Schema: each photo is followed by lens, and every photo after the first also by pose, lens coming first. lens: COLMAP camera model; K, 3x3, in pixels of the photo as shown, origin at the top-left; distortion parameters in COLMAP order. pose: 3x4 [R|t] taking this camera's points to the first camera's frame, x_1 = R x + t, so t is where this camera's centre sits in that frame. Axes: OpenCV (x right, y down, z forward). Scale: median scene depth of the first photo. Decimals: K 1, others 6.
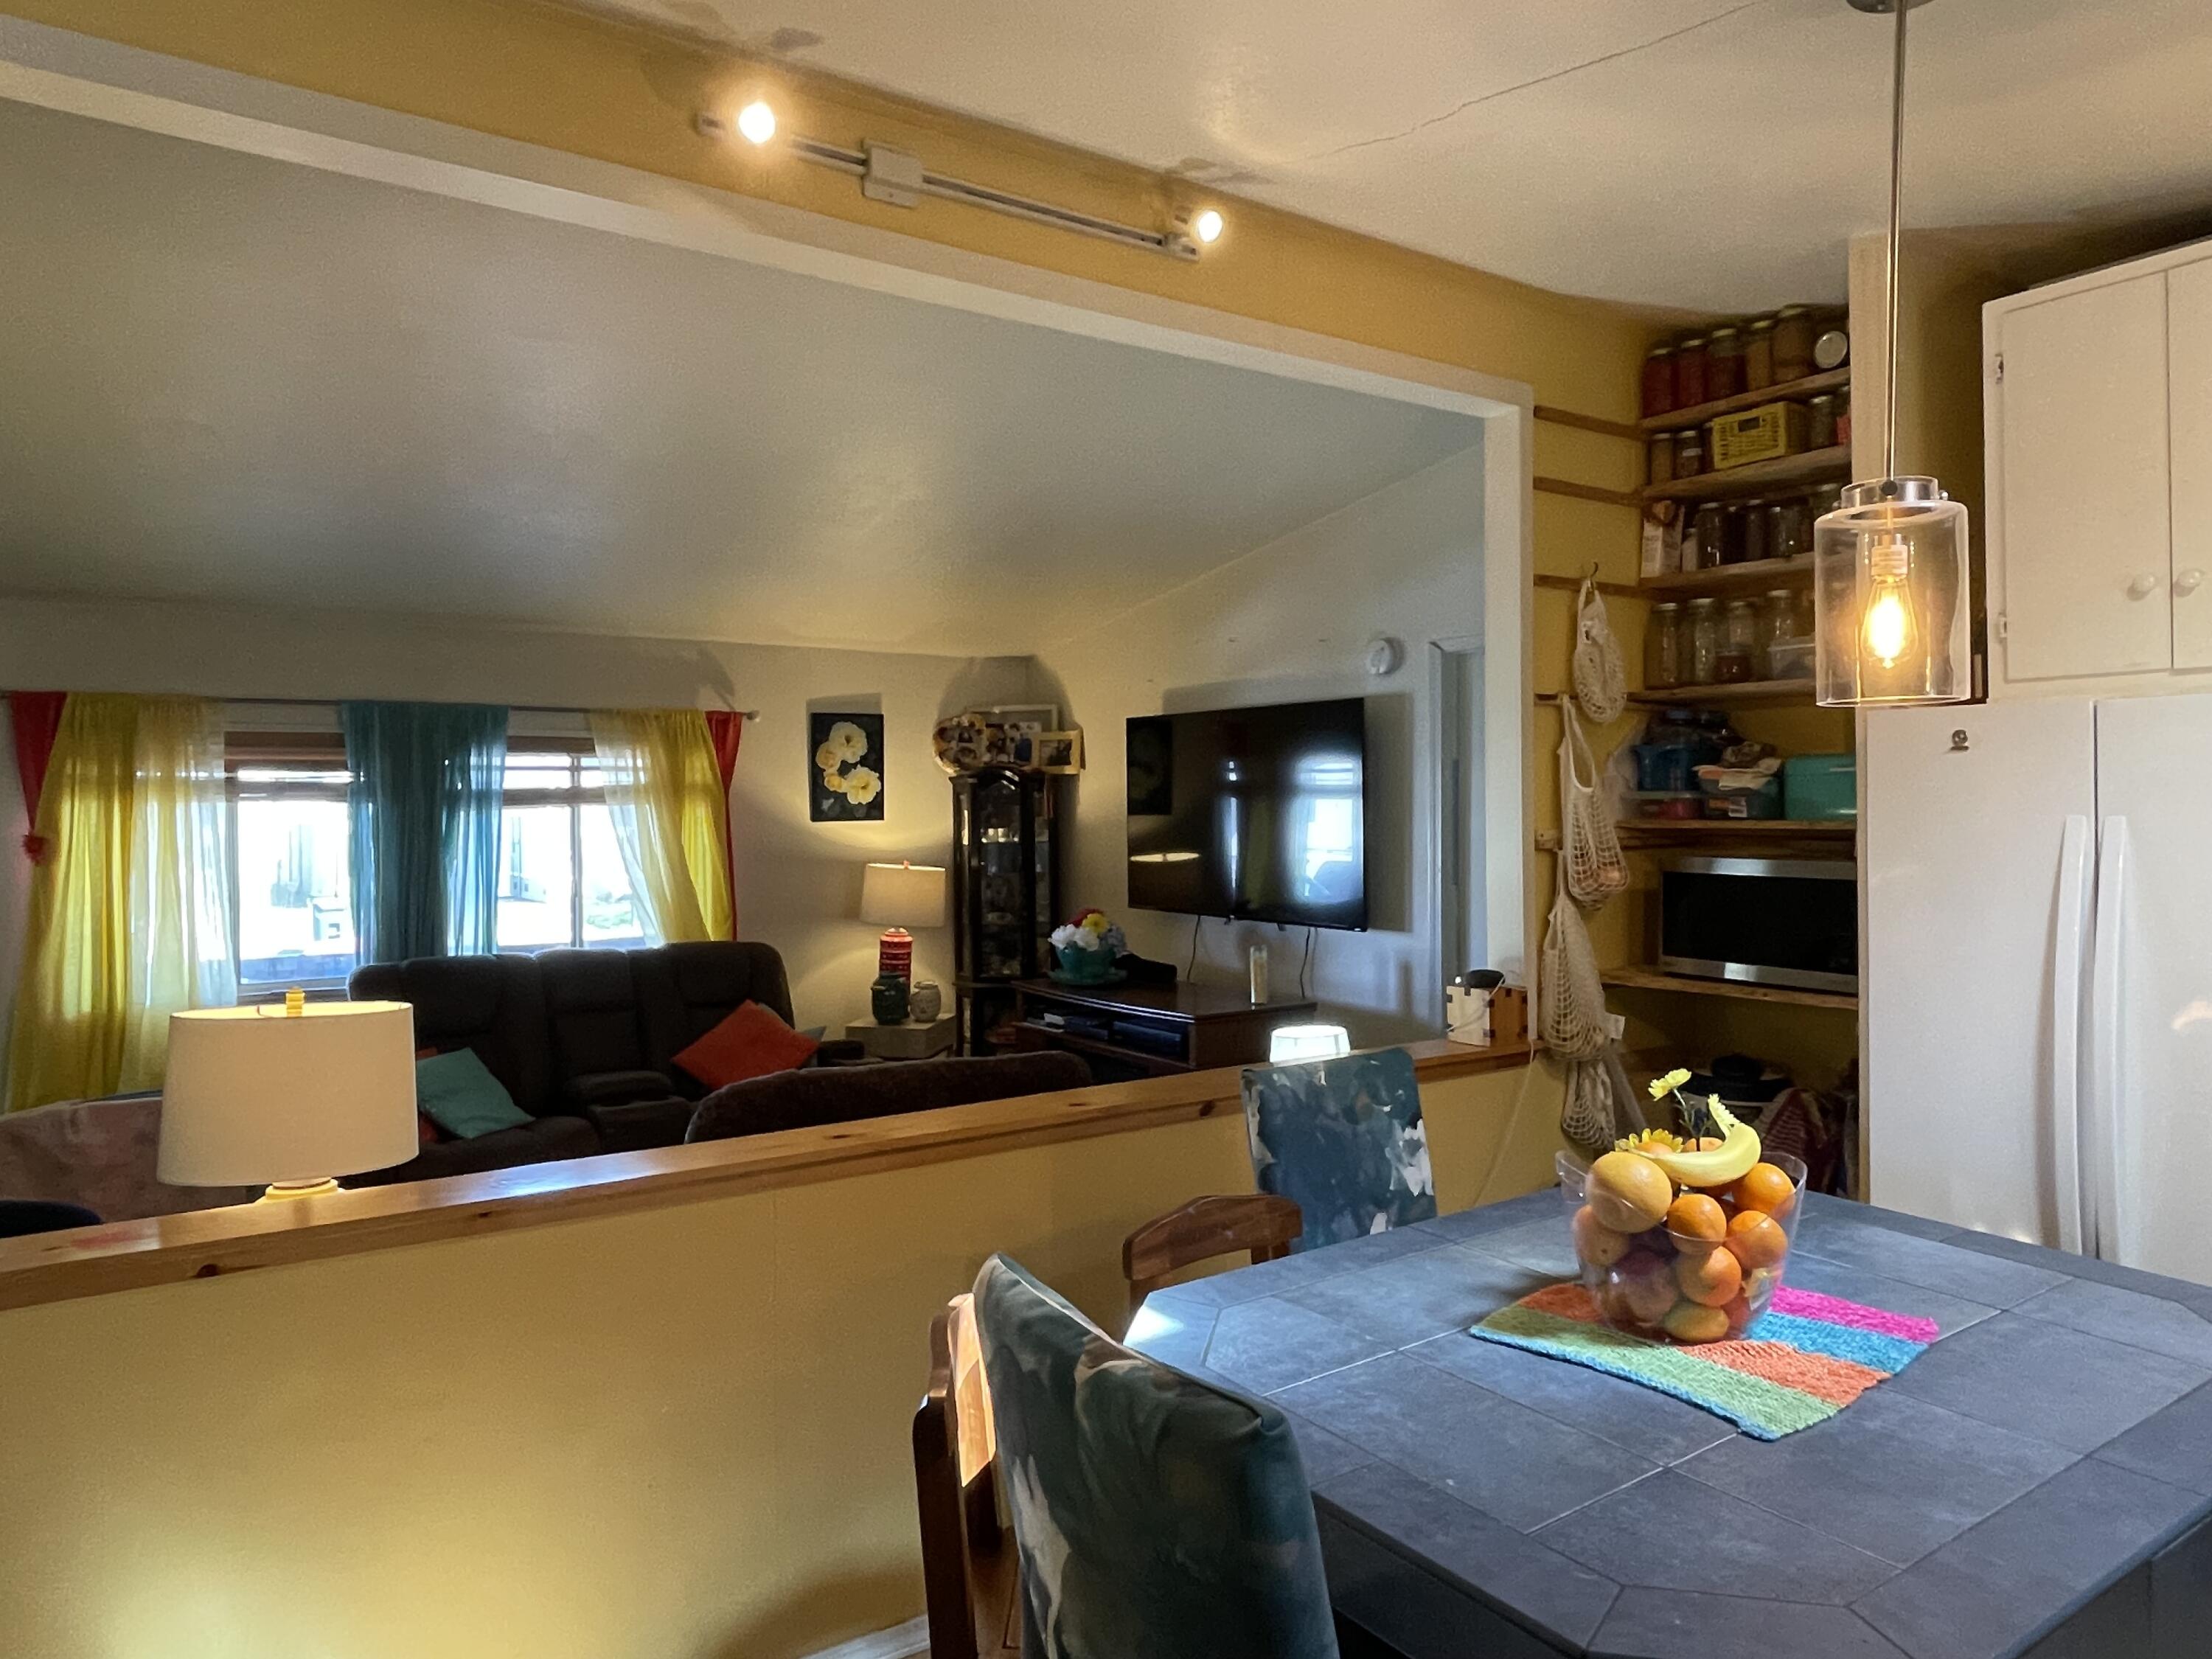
lens RADIAL K [[1413.9, 0, 1096.4], [0, 1413.9, 815.7], [0, 0, 1]] dist [-0.000271, -0.002746]
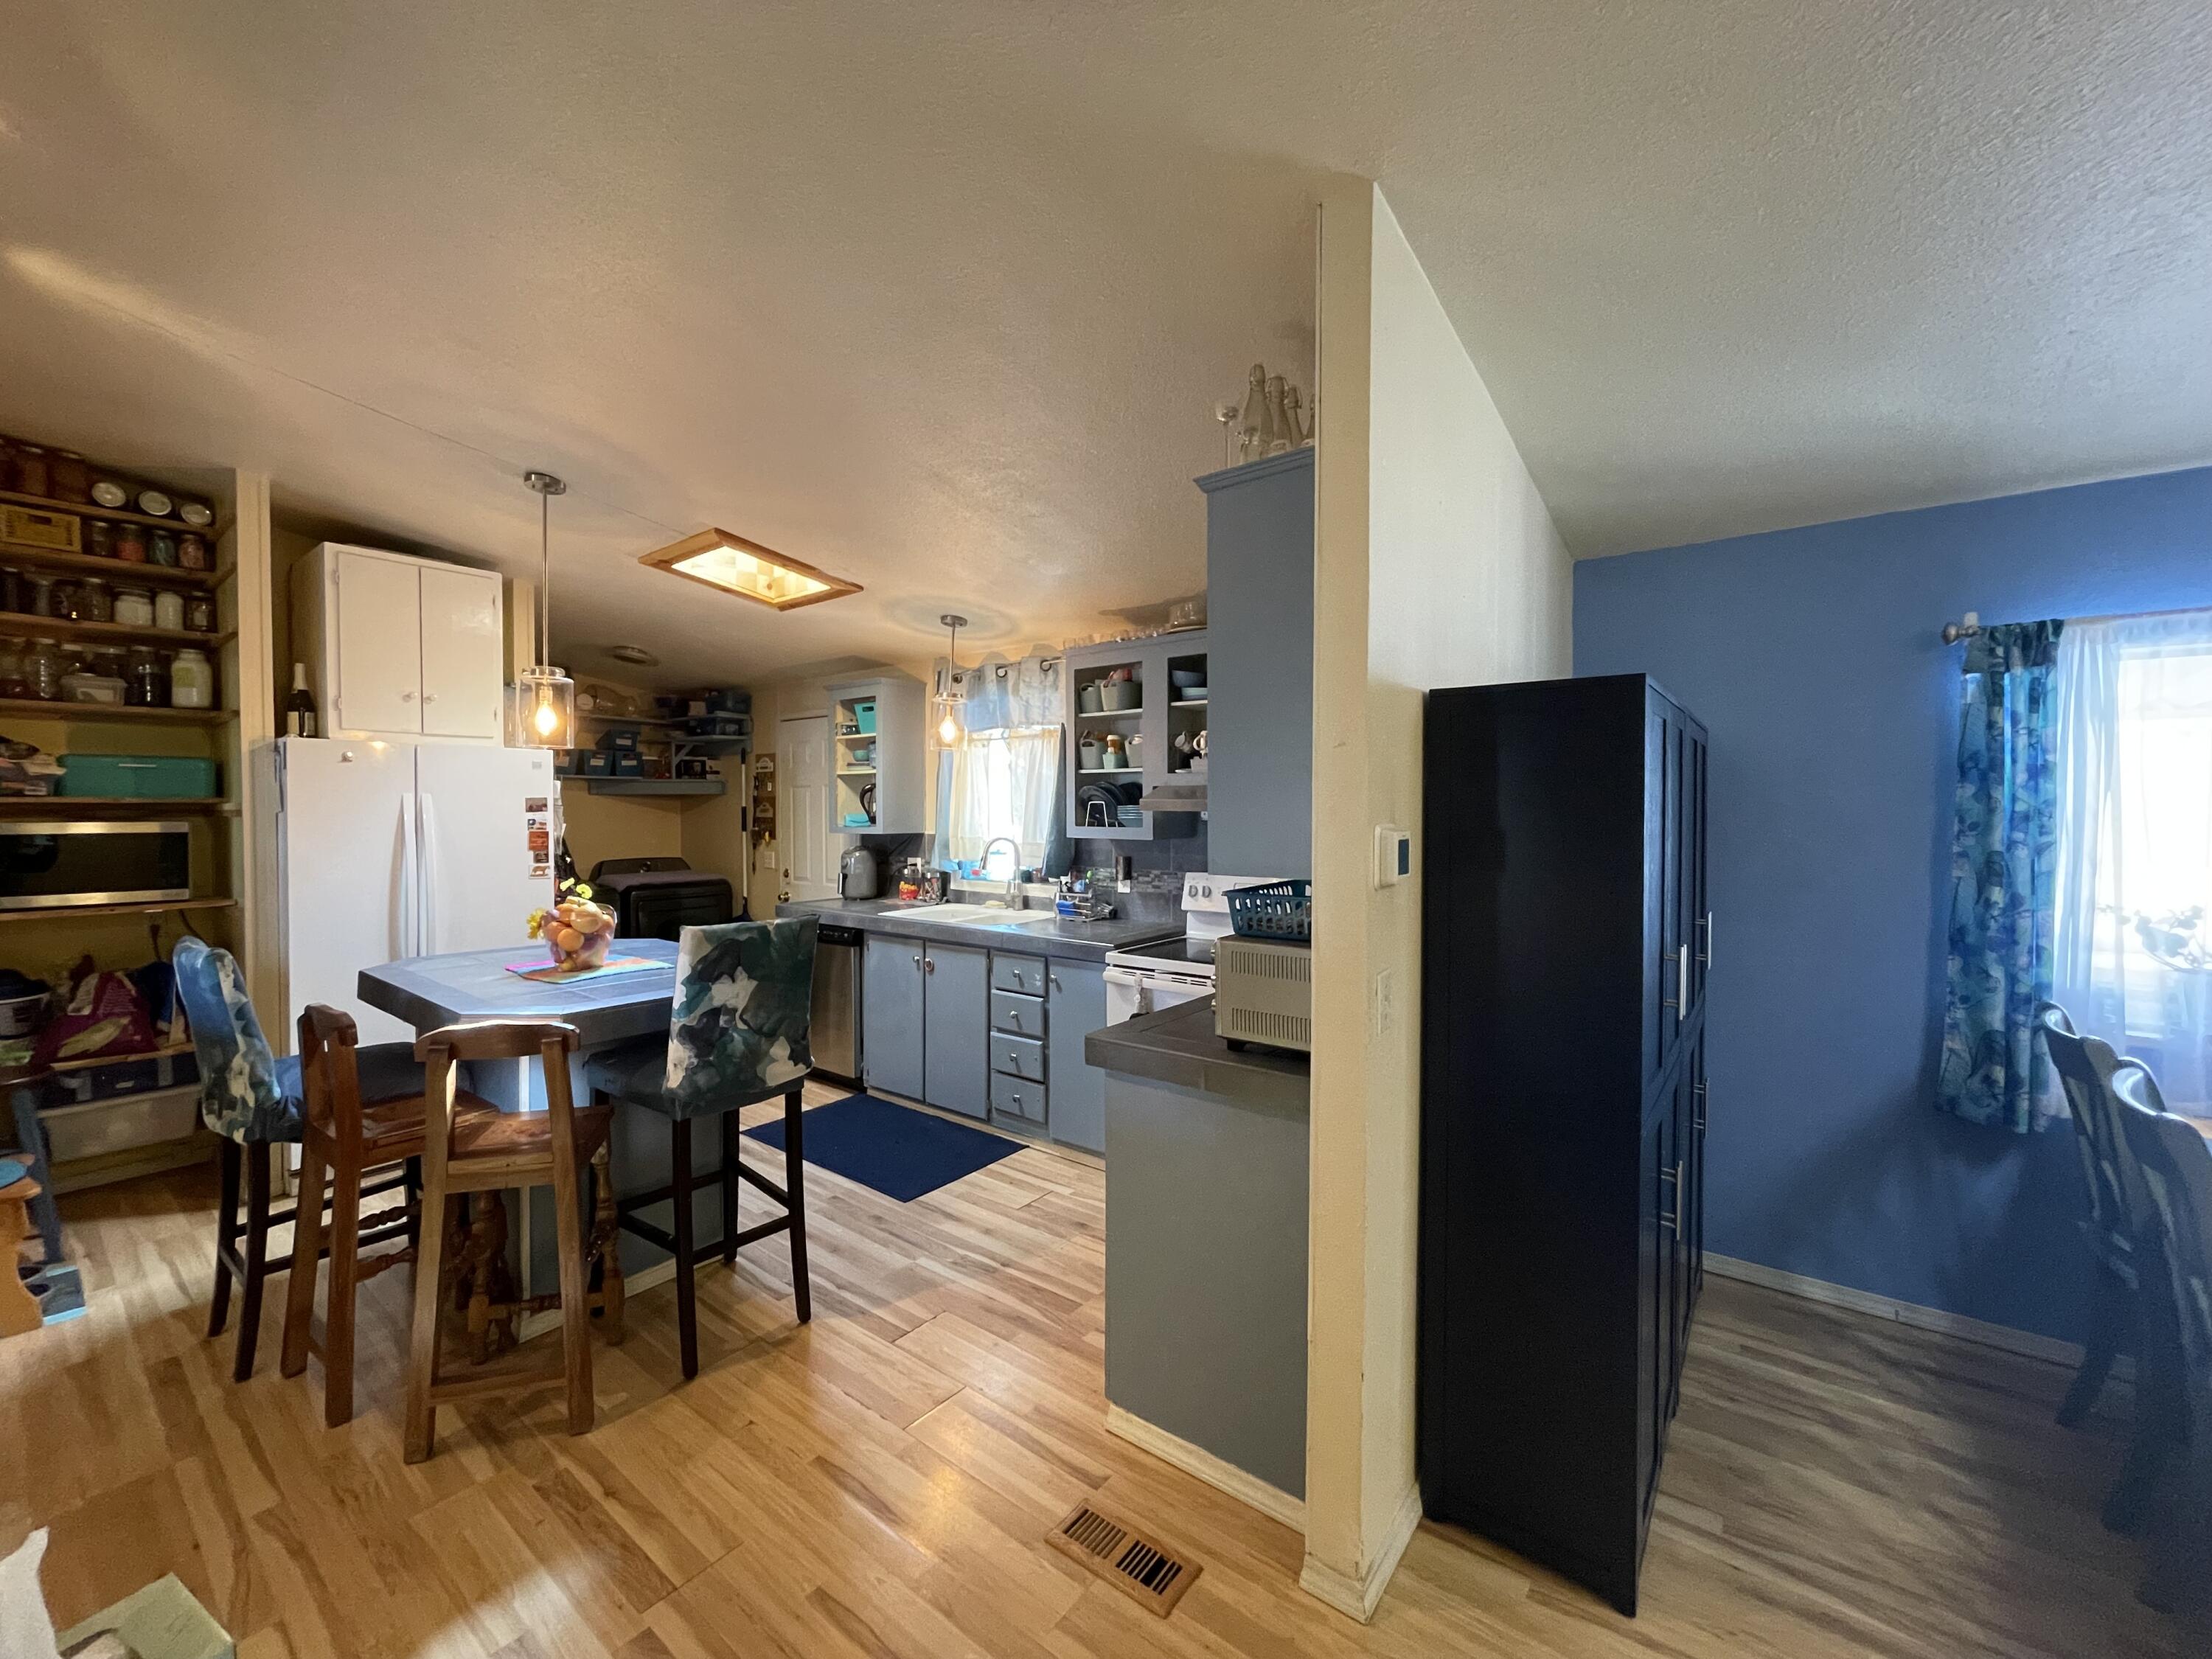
lens RADIAL K [[896.0, 0, 1099.9], [0, 896.0, 820.4], [0, 0, 1]] dist [-0.002940, -0.000123]
pose [[-0.309368, -0.006286, 0.950922, -0.435005], [0.010350, 0.999897, 0.009977, 0.017261], [-0.950886, 0.012929, -0.309271, 0.156476]]
